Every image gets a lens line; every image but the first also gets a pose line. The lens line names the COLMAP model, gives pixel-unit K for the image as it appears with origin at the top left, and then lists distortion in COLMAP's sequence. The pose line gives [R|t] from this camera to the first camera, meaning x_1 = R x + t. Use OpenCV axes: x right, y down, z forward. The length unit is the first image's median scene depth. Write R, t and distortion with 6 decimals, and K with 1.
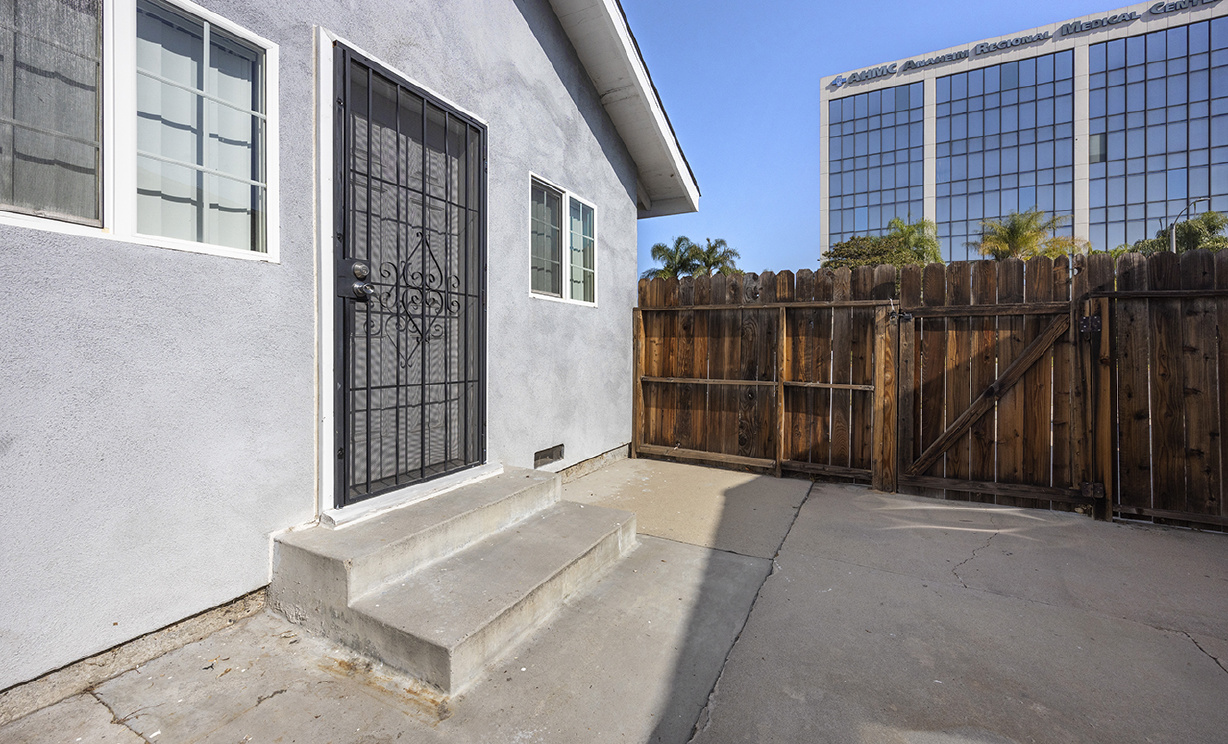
lens RADIAL K [[498.4, 0, 613.6], [0, 498.4, 361.8], [0, 0, 1]] dist [-0.002175, 0.000132]
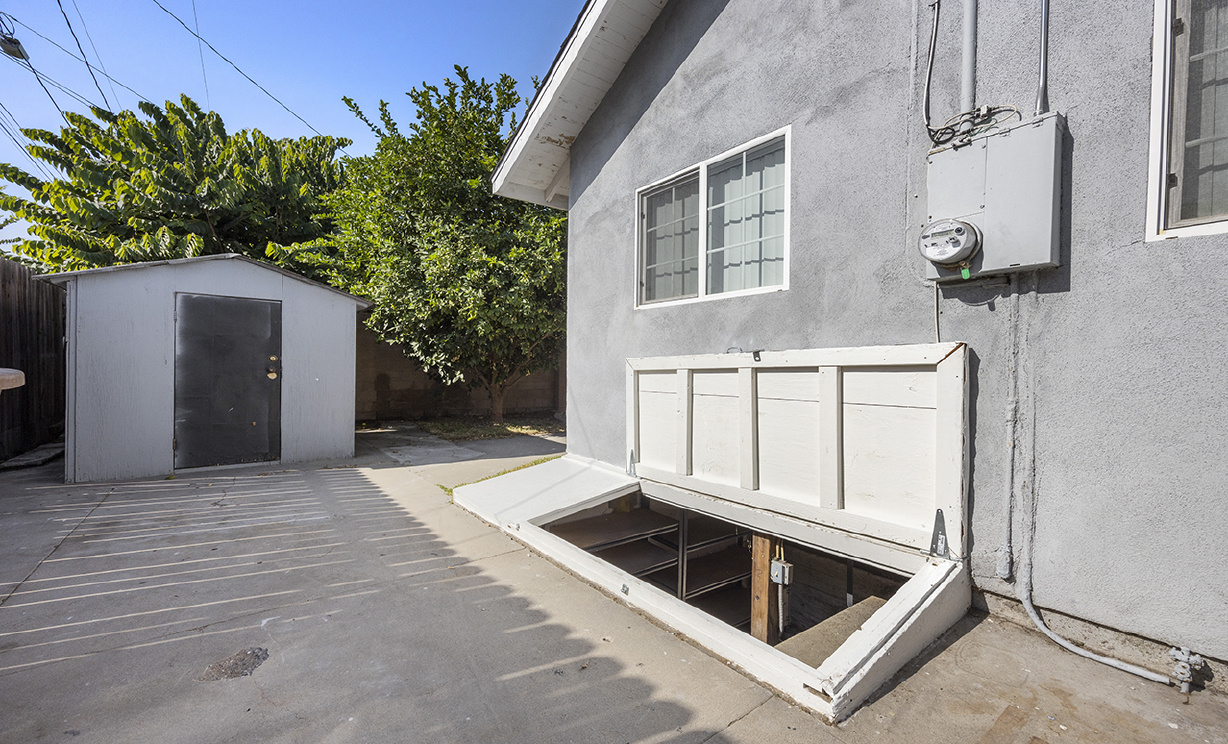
lens RADIAL K [[498.4, 0, 613.6], [0, 498.4, 361.8], [0, 0, 1]] dist [-0.002175, 0.000132]
pose [[-0.431693, -0.003030, -0.902015, 0.686903], [-0.025985, 0.999621, 0.009078, -0.023890], [0.901646, 0.027357, -0.431608, 1.213345]]
